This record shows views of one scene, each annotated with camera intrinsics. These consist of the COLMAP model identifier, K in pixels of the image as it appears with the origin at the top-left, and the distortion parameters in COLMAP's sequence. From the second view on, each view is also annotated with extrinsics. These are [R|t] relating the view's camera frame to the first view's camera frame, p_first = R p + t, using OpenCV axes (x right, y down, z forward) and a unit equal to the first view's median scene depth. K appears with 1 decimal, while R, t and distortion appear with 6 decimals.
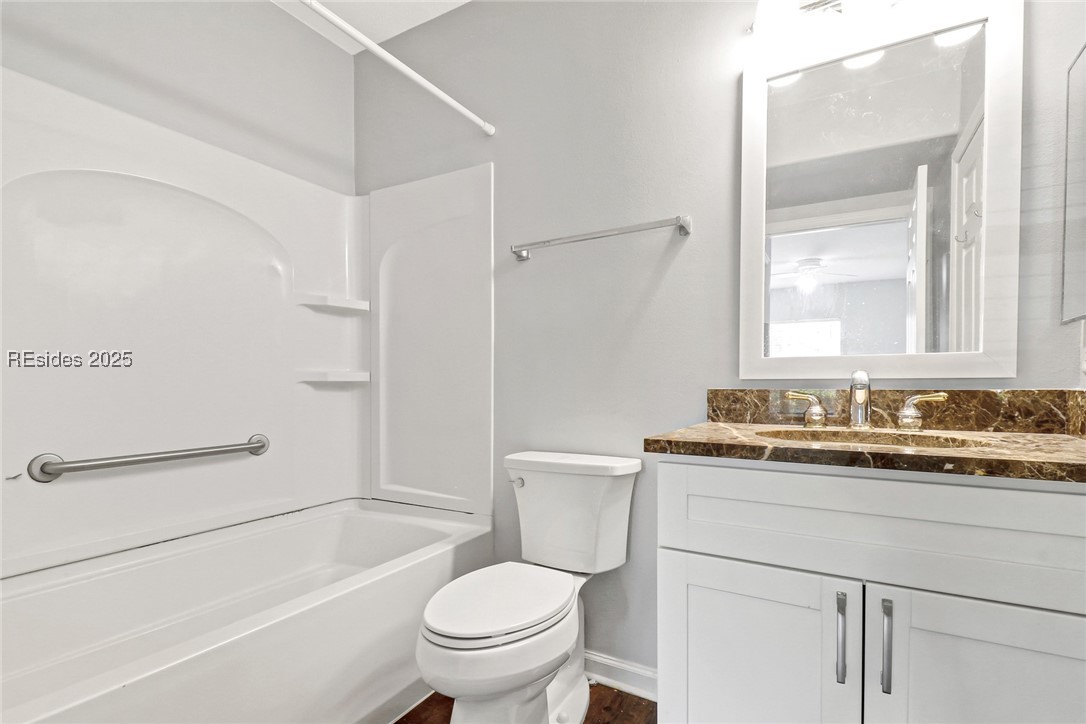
lens RADIAL K [[508.7, 0, 551.3], [0, 508.7, 394.9], [0, 0, 1]] dist [0.015416, -0.006038]
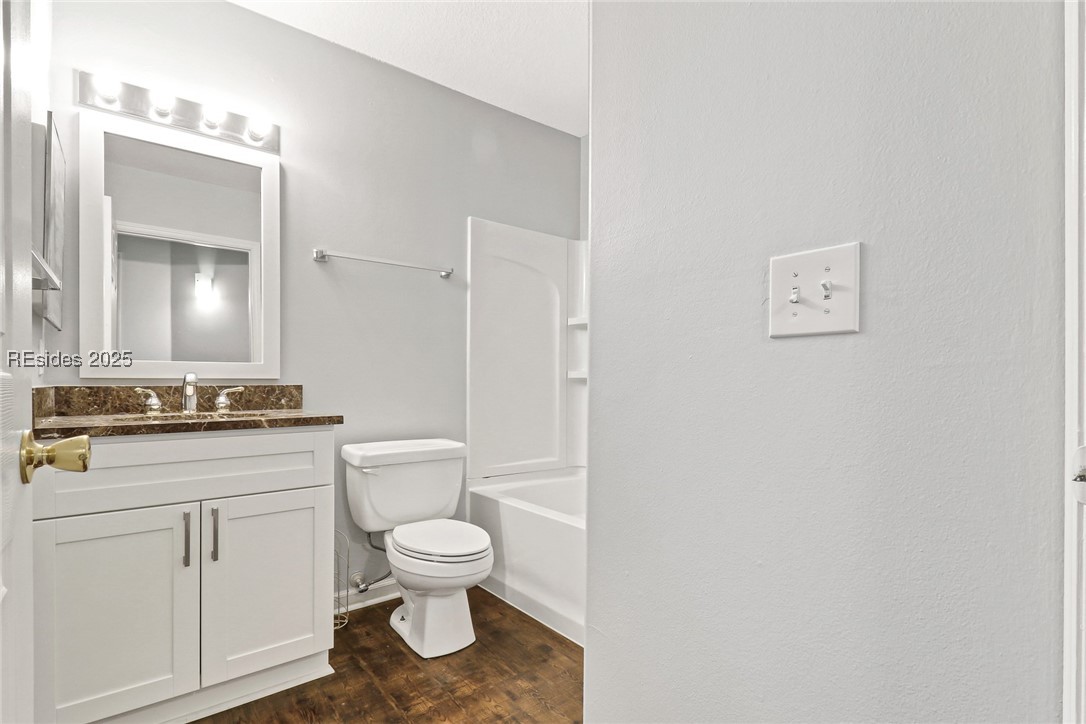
lens RADIAL K [[508.7, 0, 545.6], [0, 508.7, 369.6], [0, 0, 1]] dist [0.015416, -0.006038]
pose [[0.360587, 0.020904, 0.932491, -0.360001], [0.020287, 0.999337, -0.030248, 0.007608], [-0.932505, 0.029824, 0.359924, -0.432712]]
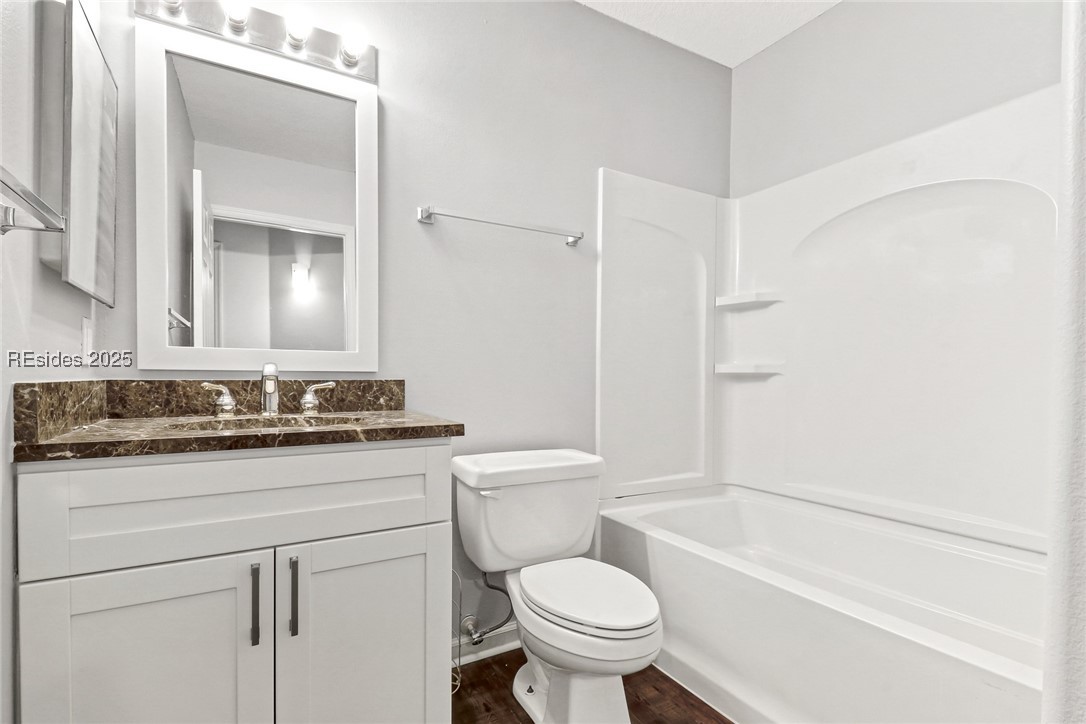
lens RADIAL K [[508.7, 0, 548.5], [0, 508.7, 367.9], [0, 0, 1]] dist [0.015416, -0.006038]
pose [[0.492948, 0.016246, 0.869907, -0.061462], [0.014065, 0.999546, -0.026637, 0.000779], [-0.869945, 0.025366, 0.492496, -0.073558]]
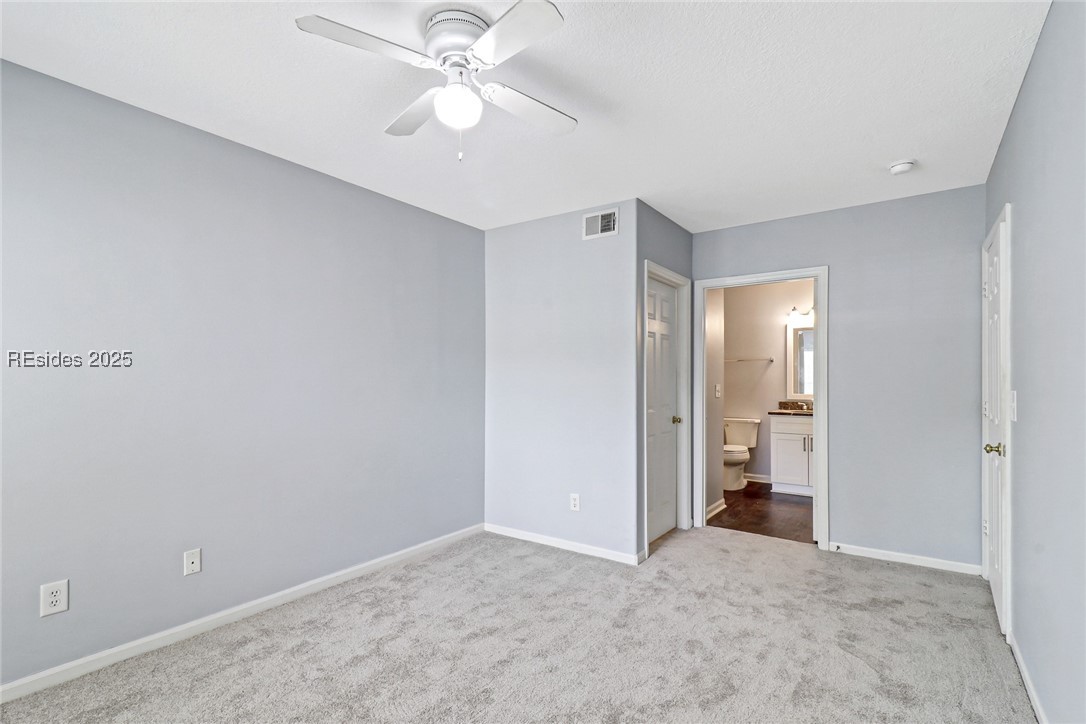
lens RADIAL K [[508.7, 0, 554.3], [0, 508.7, 370.9], [0, 0, 1]] dist [0.015416, -0.006038]
pose [[0.996902, 0.002686, -0.078613, -1.288292], [-0.005521, 0.999341, -0.035873, -0.109477], [0.078465, 0.036196, 0.996260, -3.553748]]
